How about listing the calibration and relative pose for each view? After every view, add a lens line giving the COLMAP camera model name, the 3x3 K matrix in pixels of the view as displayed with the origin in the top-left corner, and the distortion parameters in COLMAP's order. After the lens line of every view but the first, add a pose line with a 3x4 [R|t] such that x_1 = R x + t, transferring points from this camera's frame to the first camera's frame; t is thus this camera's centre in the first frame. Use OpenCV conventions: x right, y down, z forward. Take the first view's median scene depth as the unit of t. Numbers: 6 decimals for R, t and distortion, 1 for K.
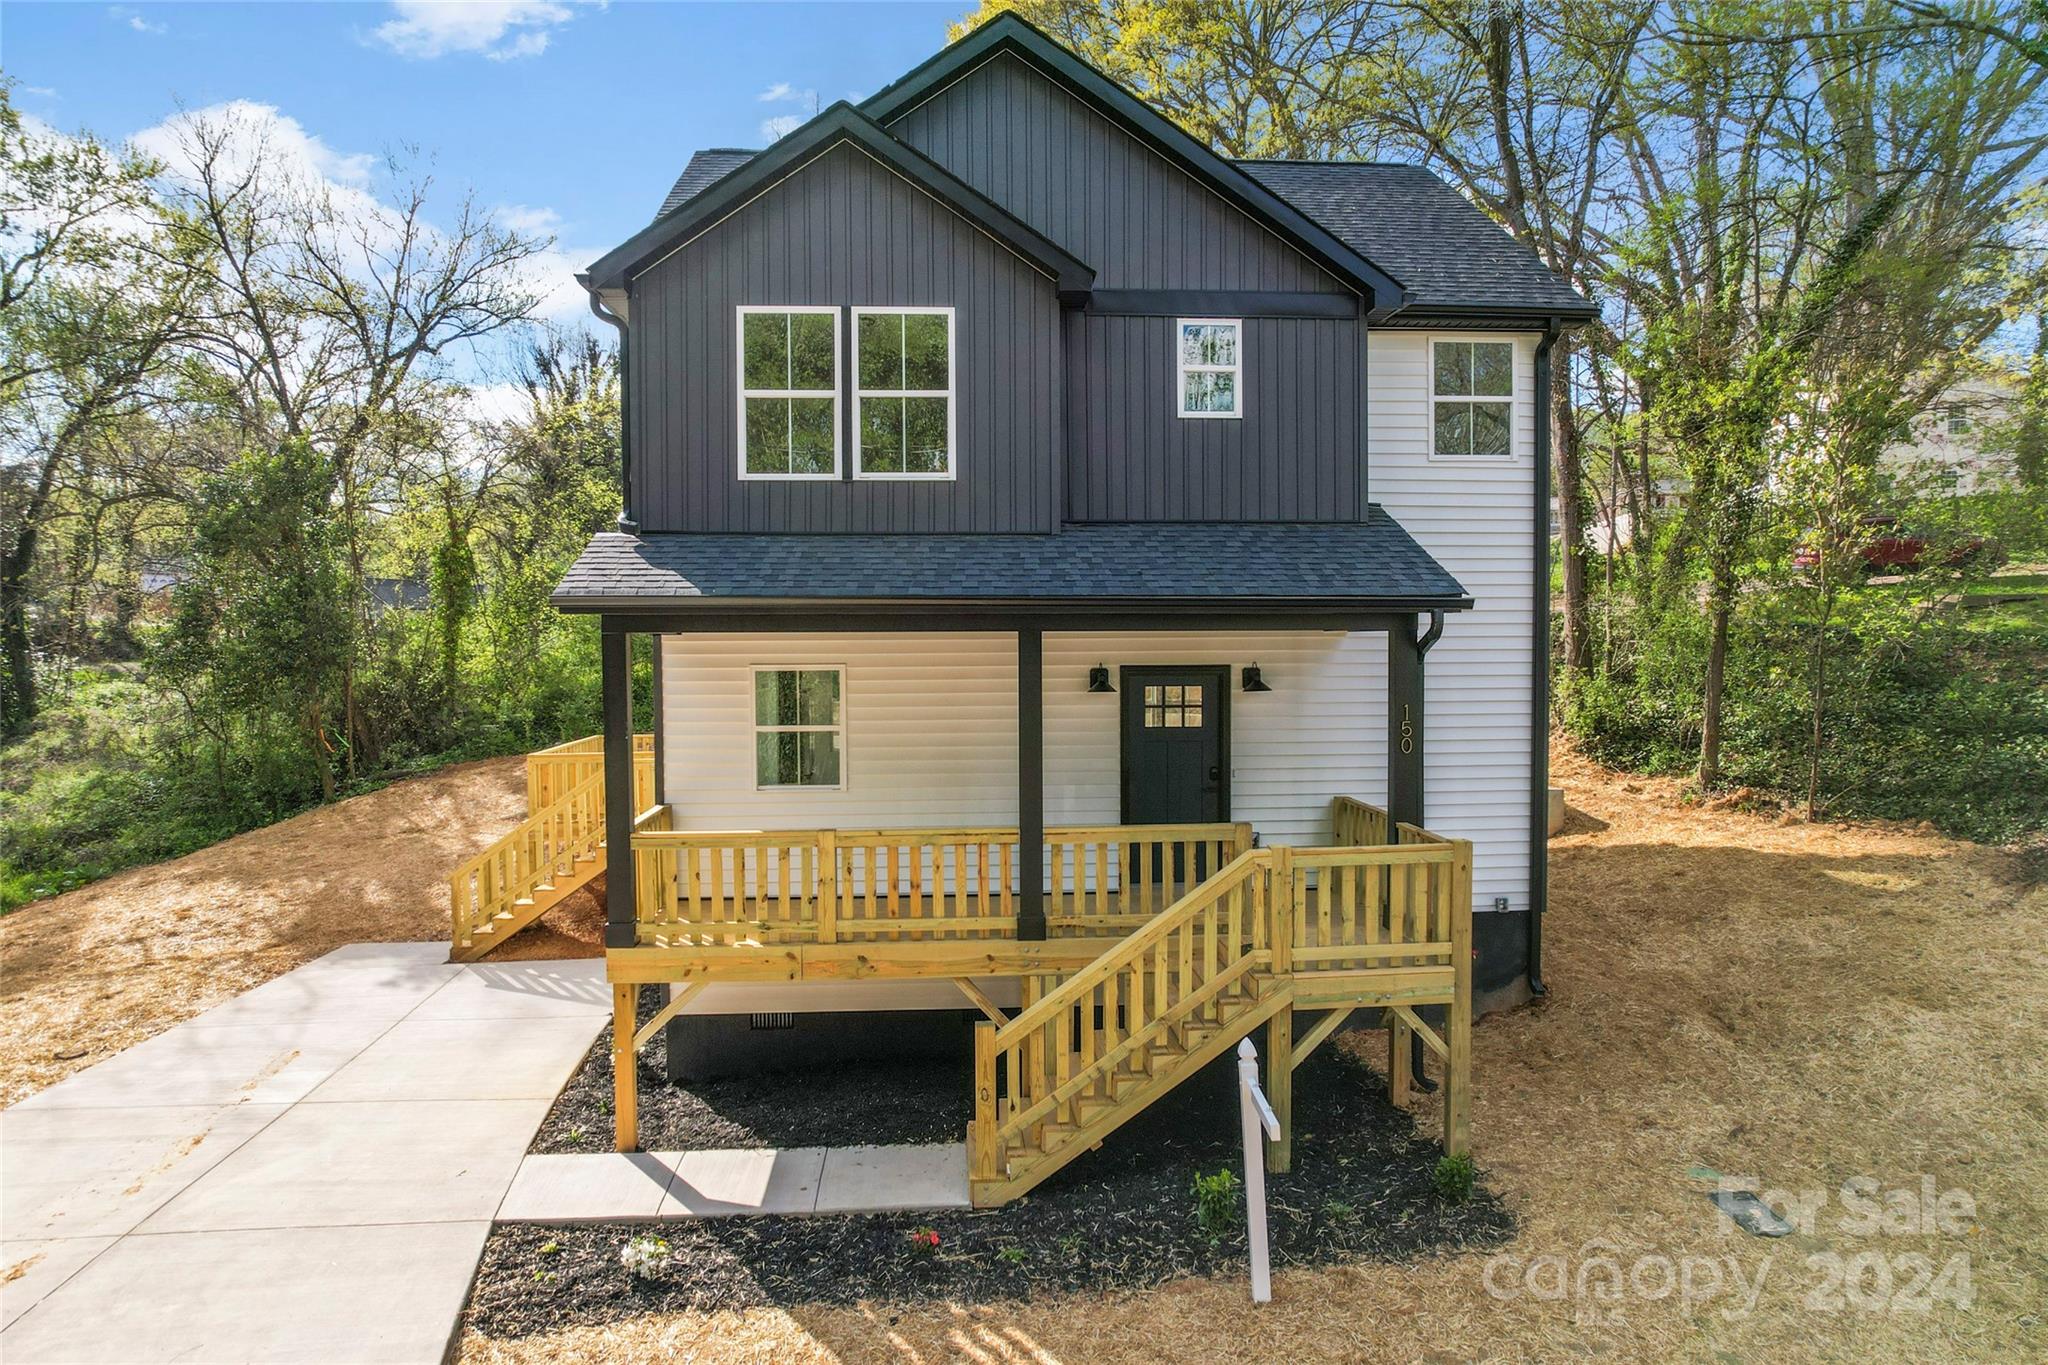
lens RADIAL K [[1293.2, 0, 1024.3], [0, 1293.2, 688.3], [0, 0, 1]] dist [-0.067653, 0.063635]
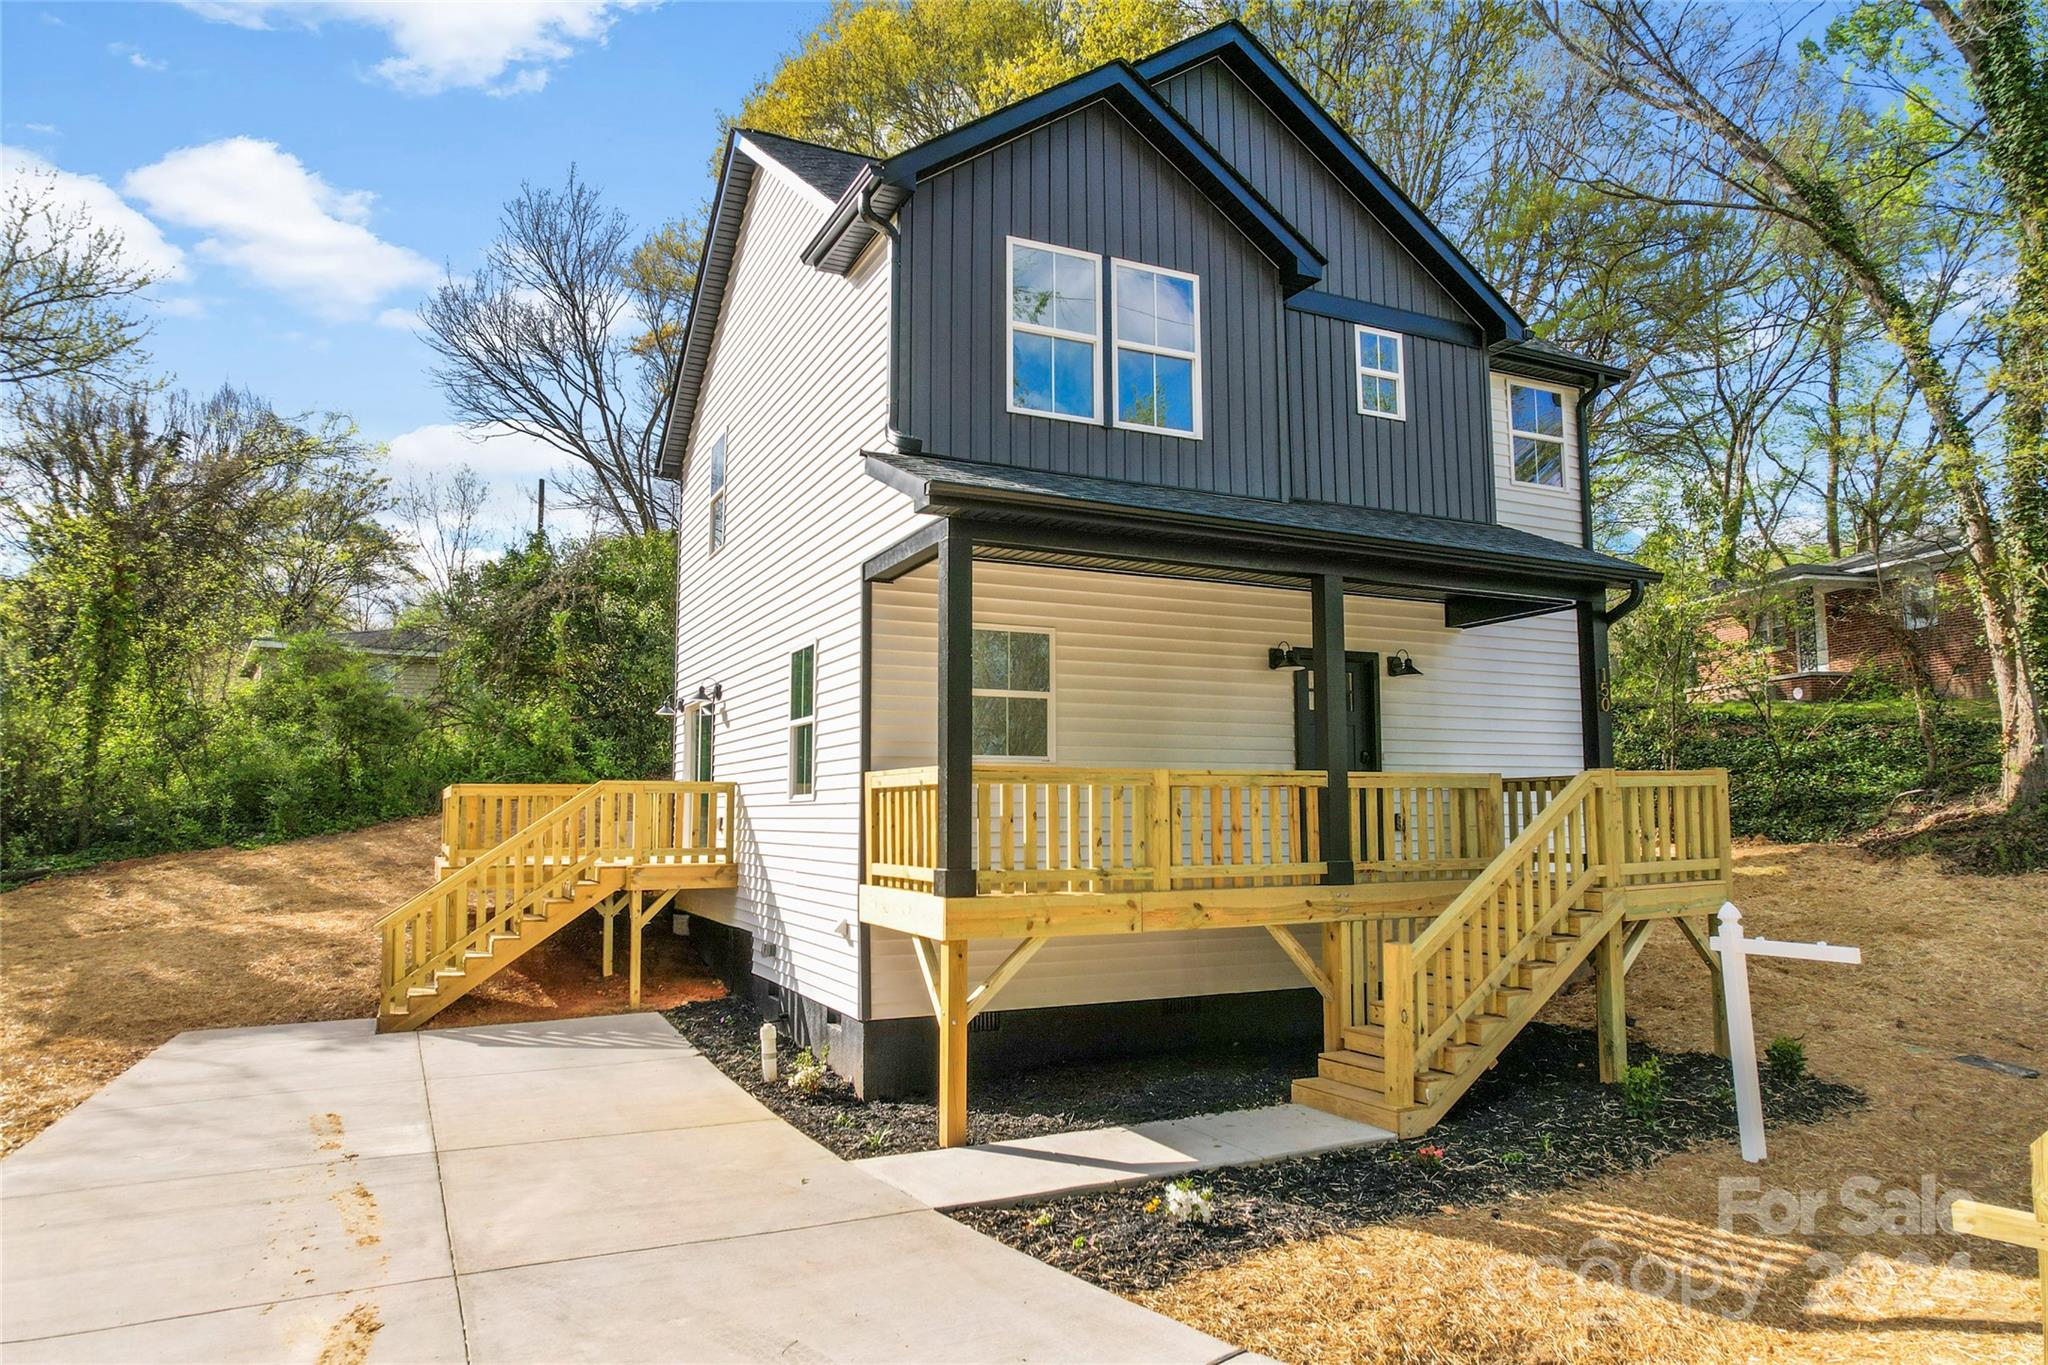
lens RADIAL K [[1293.2, 0, 1020.0], [0, 1293.2, 690.1], [0, 0, 1]] dist [-0.067653, 0.063635]
pose [[0.928990, 0.039446, 0.367997, -0.547360], [0.011110, 0.990884, -0.134261, 0.164957], [-0.369938, 0.128815, 0.920083, 0.157550]]
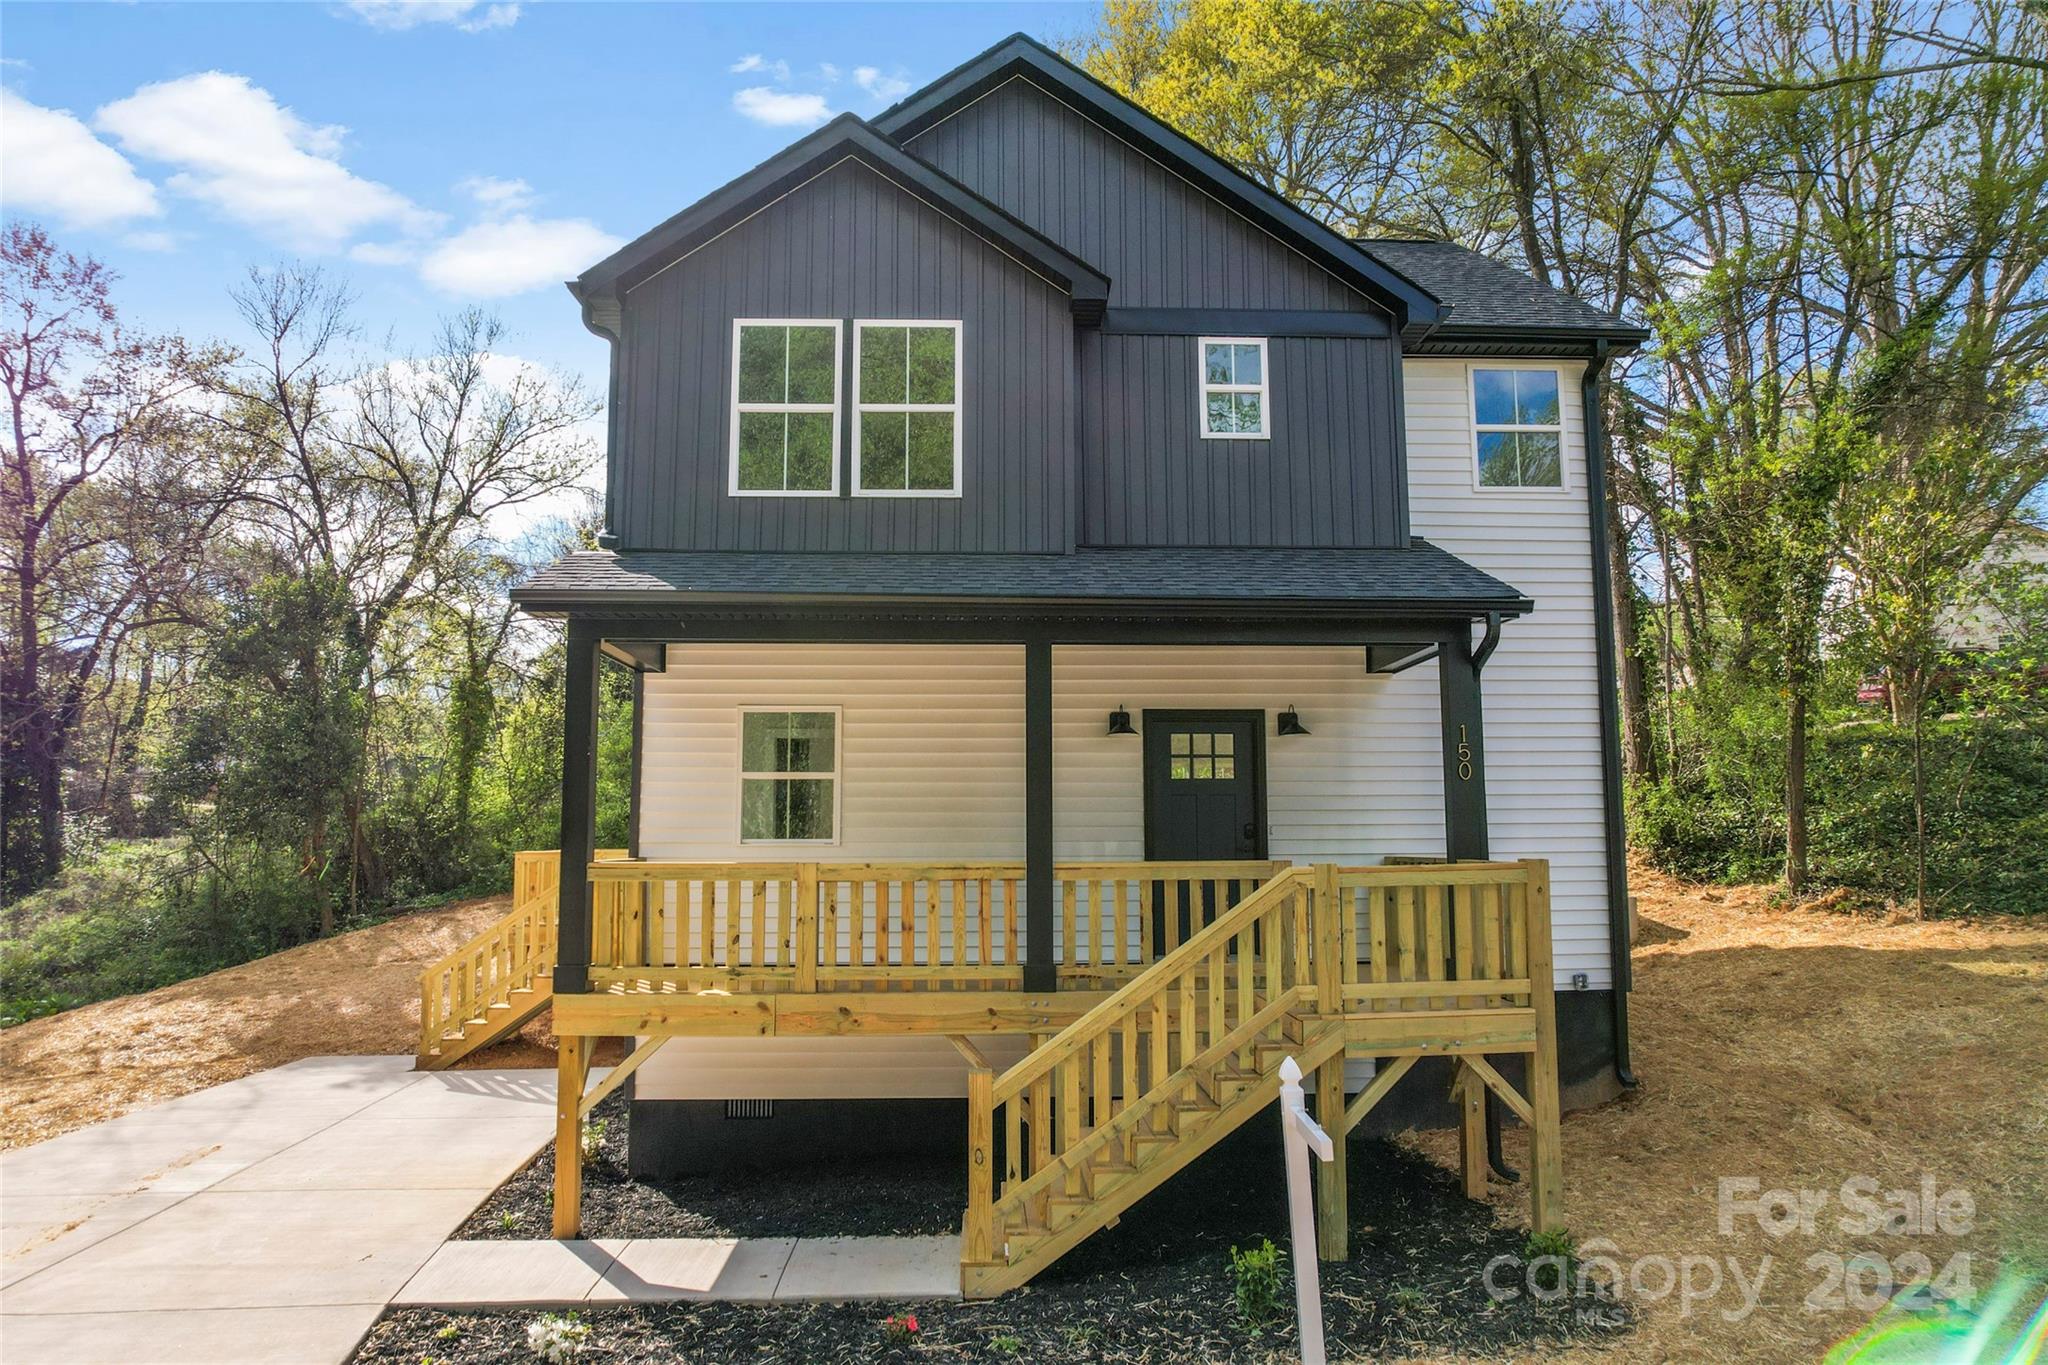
lens RADIAL K [[1293.2, 0, 1023.9], [0, 1293.2, 693.3], [0, 0, 1]] dist [-0.067653, 0.063635]
pose [[0.999536, -0.000406, -0.030472, 0.020065], [-0.004140, 0.988832, -0.148978, 0.116993], [0.030192, 0.149035, 0.988371, 0.104385]]
